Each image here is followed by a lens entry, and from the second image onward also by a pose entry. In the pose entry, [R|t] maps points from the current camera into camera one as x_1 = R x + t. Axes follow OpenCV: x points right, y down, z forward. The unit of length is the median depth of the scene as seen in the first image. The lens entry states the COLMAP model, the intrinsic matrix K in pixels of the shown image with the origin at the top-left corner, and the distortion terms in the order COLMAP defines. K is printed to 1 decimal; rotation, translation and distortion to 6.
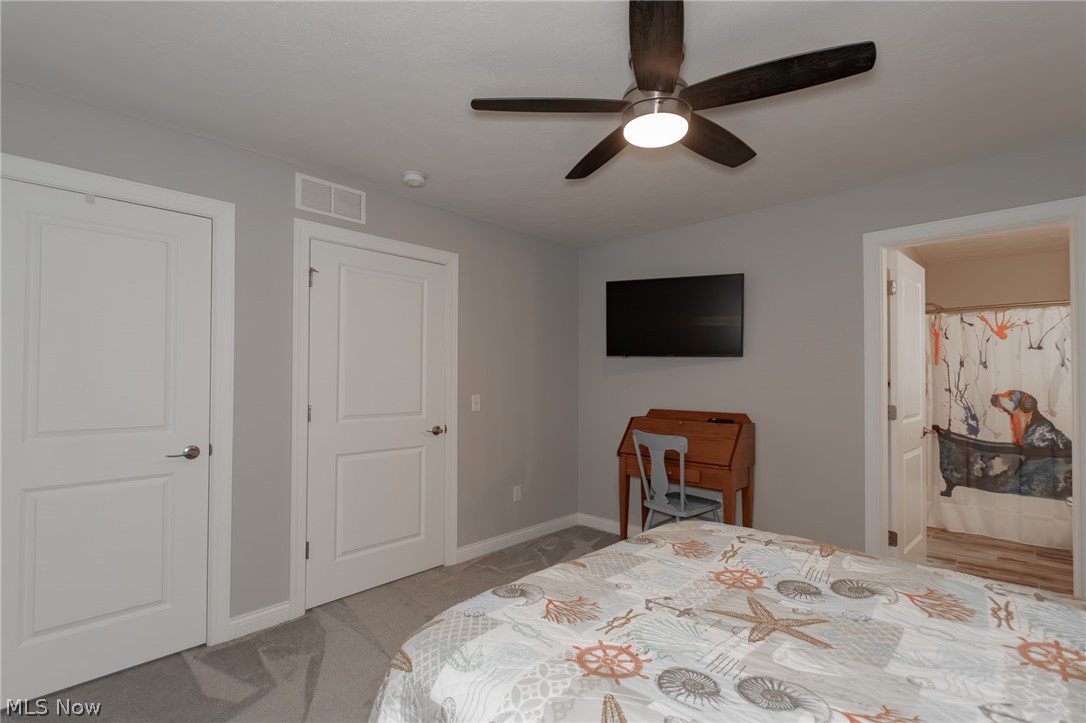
lens RADIAL K [[504.5, 0, 545.2], [0, 504.5, 371.8], [0, 0, 1]] dist [0.006277, -0.005000]
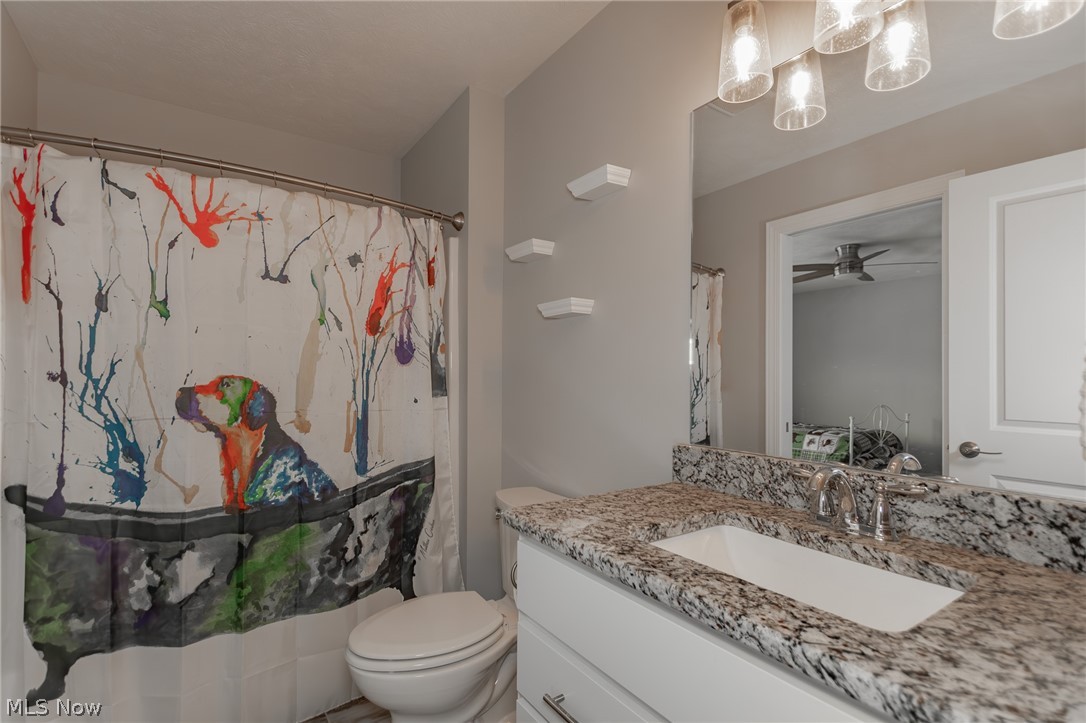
lens RADIAL K [[504.5, 0, 542.1], [0, 504.5, 369.5], [0, 0, 1]] dist [0.006277, -0.005000]
pose [[0.244119, 0.013427, 0.969652, 0.577805], [-0.014235, 0.999846, -0.010262, 0.030984], [-0.969641, -0.011298, 0.244272, 0.638441]]
